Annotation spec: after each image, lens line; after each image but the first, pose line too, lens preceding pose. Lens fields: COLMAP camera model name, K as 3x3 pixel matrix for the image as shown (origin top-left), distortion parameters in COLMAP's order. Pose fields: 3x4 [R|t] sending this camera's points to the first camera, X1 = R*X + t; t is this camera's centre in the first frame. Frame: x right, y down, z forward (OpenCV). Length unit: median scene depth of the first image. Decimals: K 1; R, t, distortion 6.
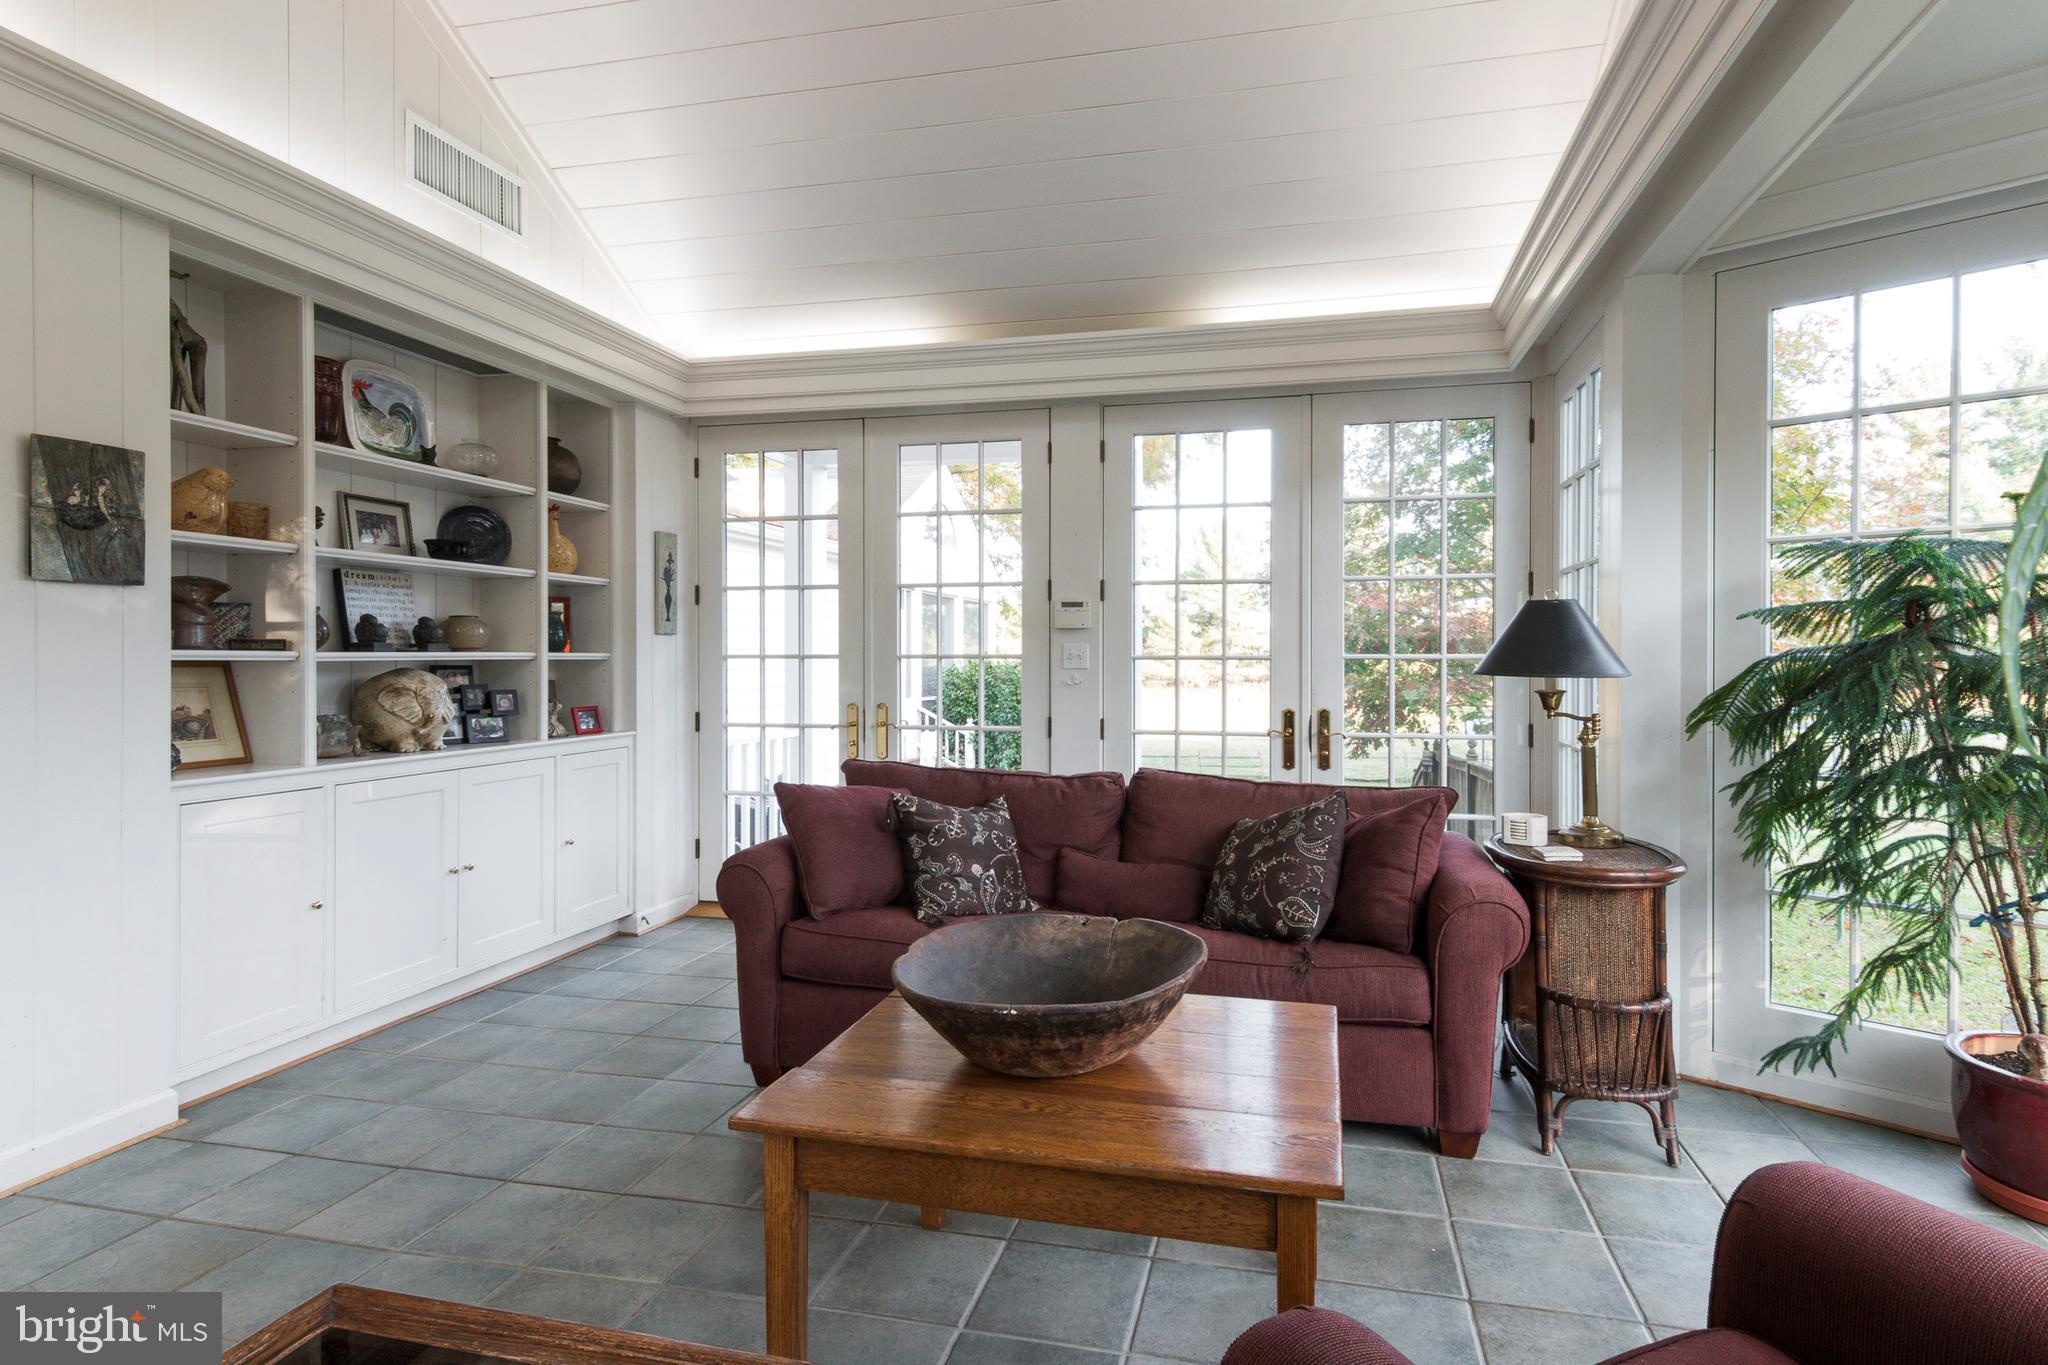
lens RADIAL K [[1037.2, 0, 1038.8], [0, 1037.2, 667.7], [0, 0, 1]] dist [0.020374, -0.009952]
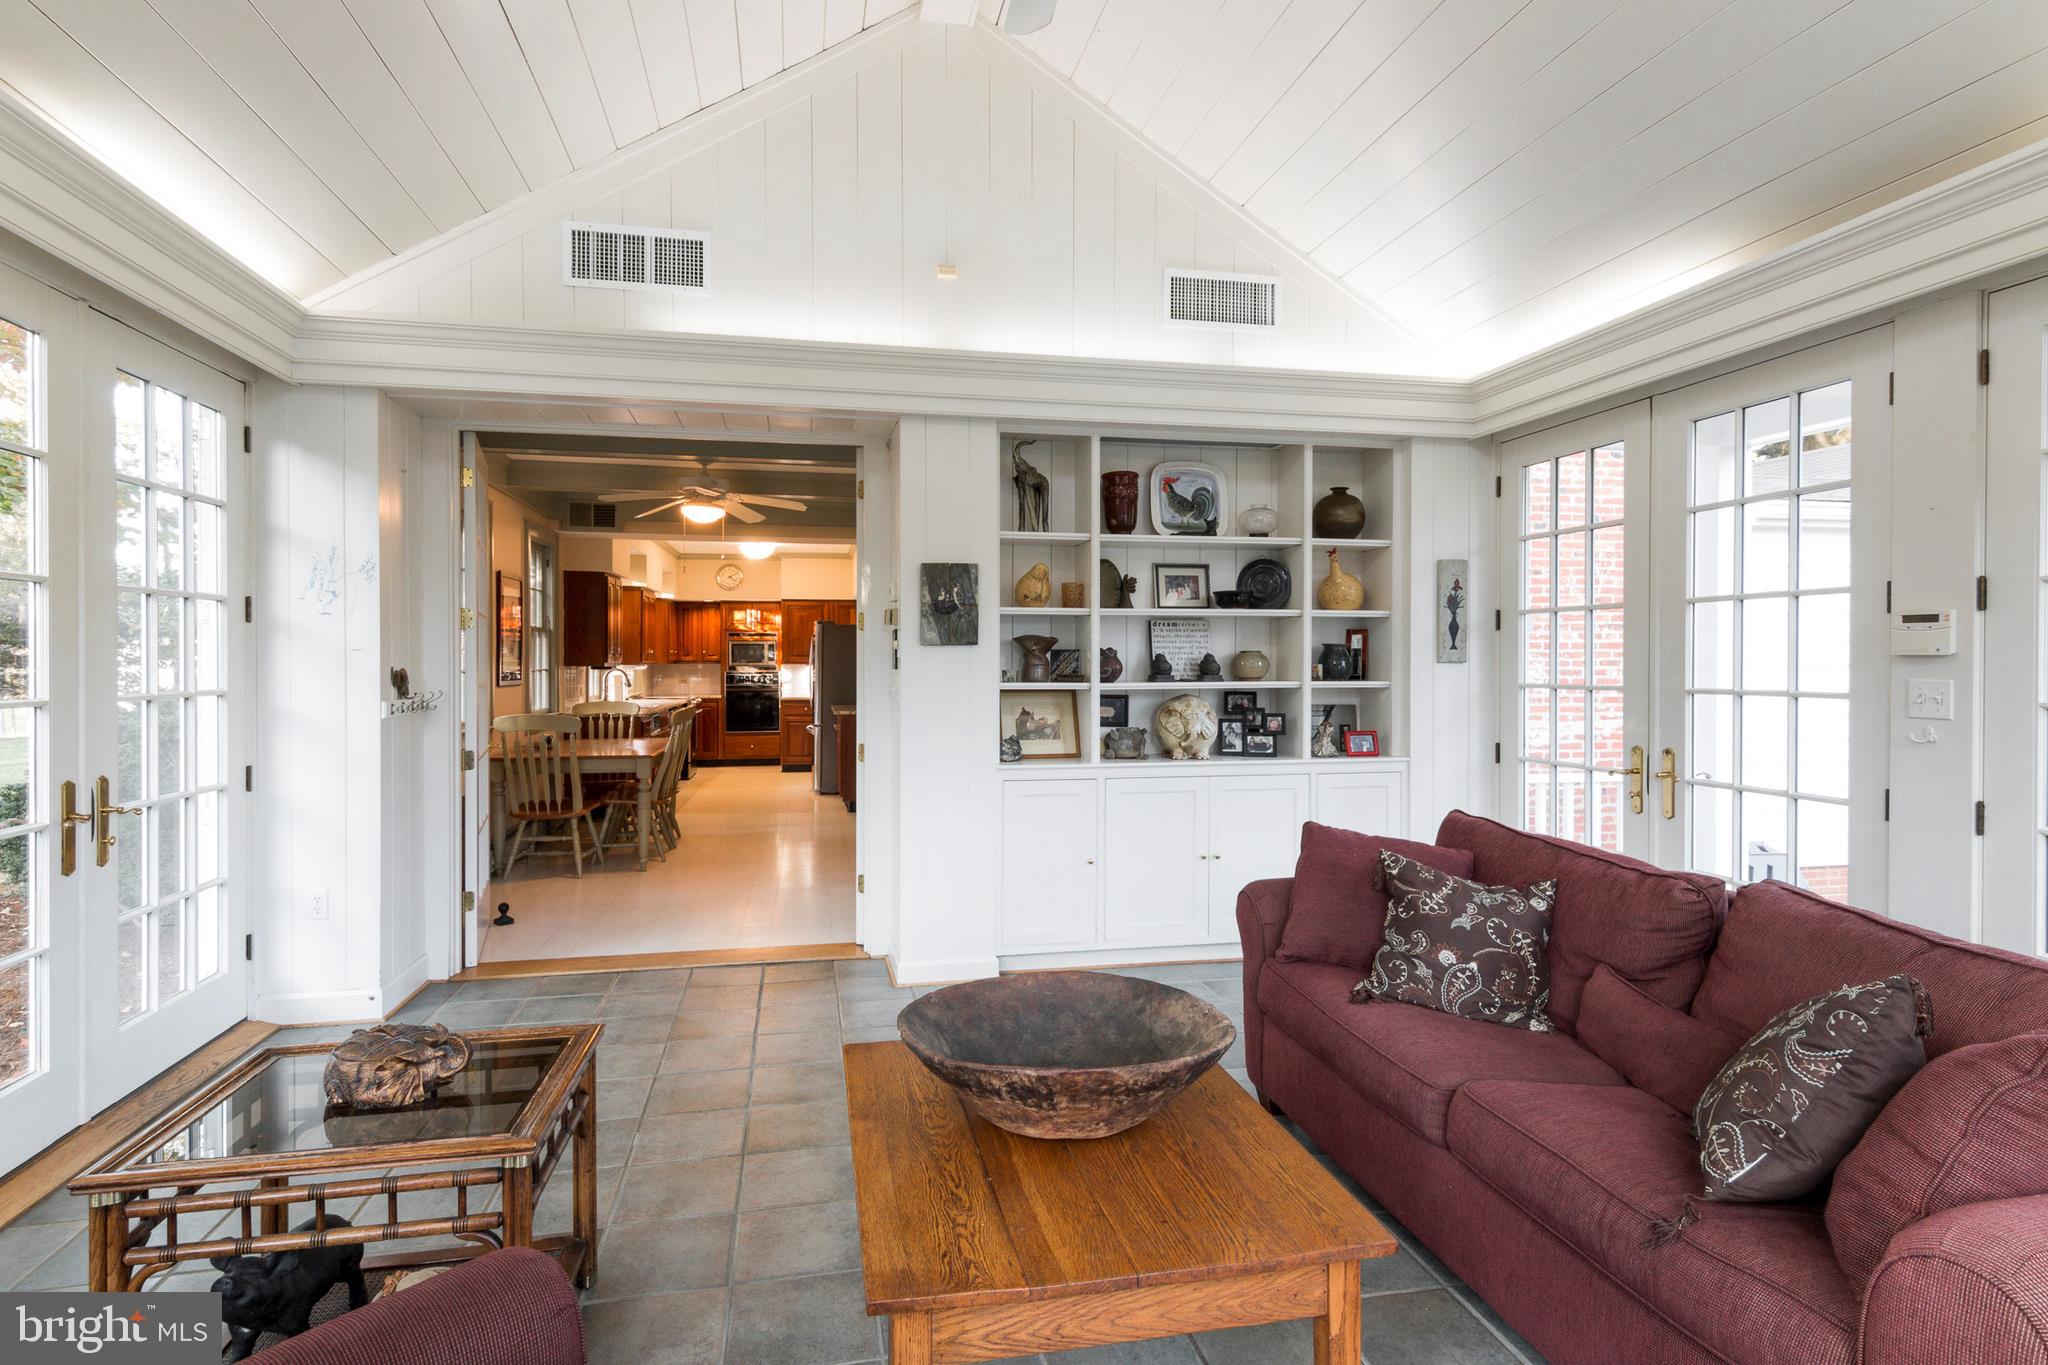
lens RADIAL K [[1037.2, 0, 1040.0], [0, 1037.2, 672.9], [0, 0, 1]] dist [0.020374, -0.009952]
pose [[0.424778, 0.010295, -0.905239, 0.437692], [-0.006885, 0.999943, 0.008142, -0.032150], [0.905271, 0.002774, 0.424825, 0.262189]]
